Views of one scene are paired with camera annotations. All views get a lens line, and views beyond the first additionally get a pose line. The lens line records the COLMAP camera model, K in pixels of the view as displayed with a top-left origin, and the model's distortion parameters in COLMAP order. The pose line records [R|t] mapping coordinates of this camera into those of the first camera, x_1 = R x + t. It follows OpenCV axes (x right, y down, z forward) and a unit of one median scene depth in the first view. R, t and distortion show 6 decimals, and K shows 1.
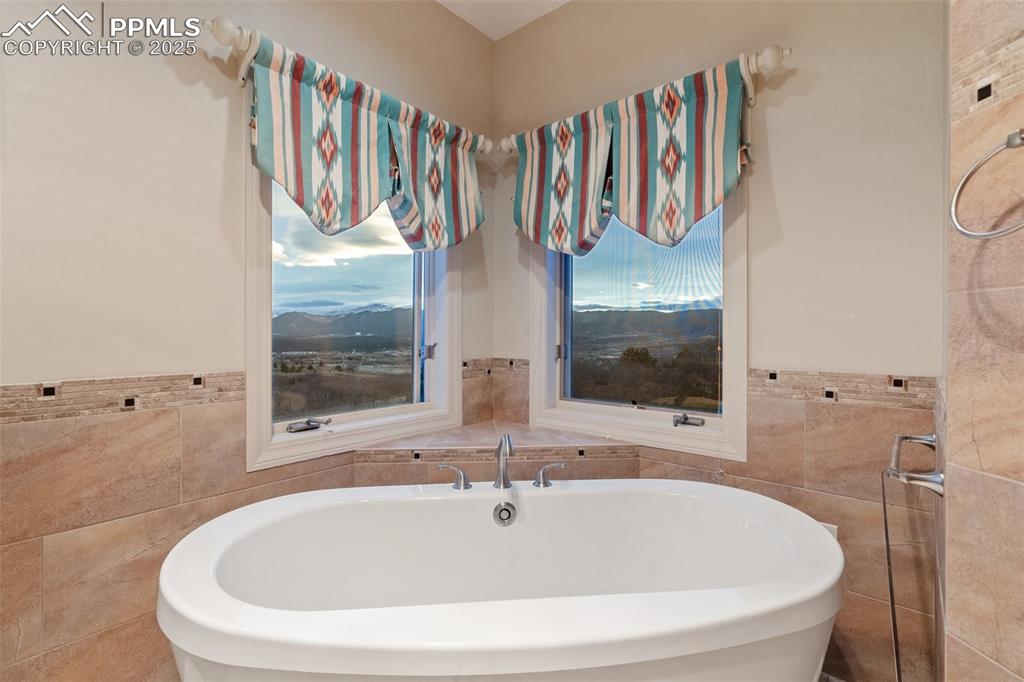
lens RADIAL K [[468.7, 0, 506.0], [0, 468.7, 343.6], [0, 0, 1]] dist [-0.001296, 0.001227]
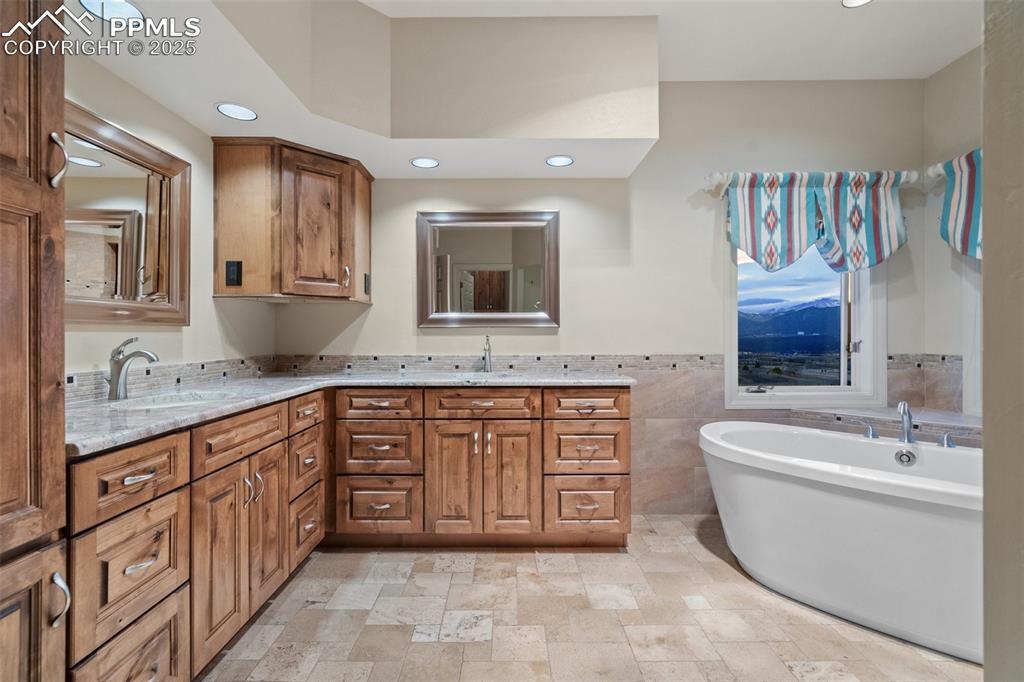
lens RADIAL K [[469.4, 0, 508.8], [0, 469.4, 327.1], [0, 0, 1]] dist [0.000846, 0.000199]
pose [[0.650709, -0.014845, -0.759182, 0.232105], [-0.011419, 0.999504, -0.029332, 0.012907], [0.759241, 0.027756, 0.650217, -0.663468]]
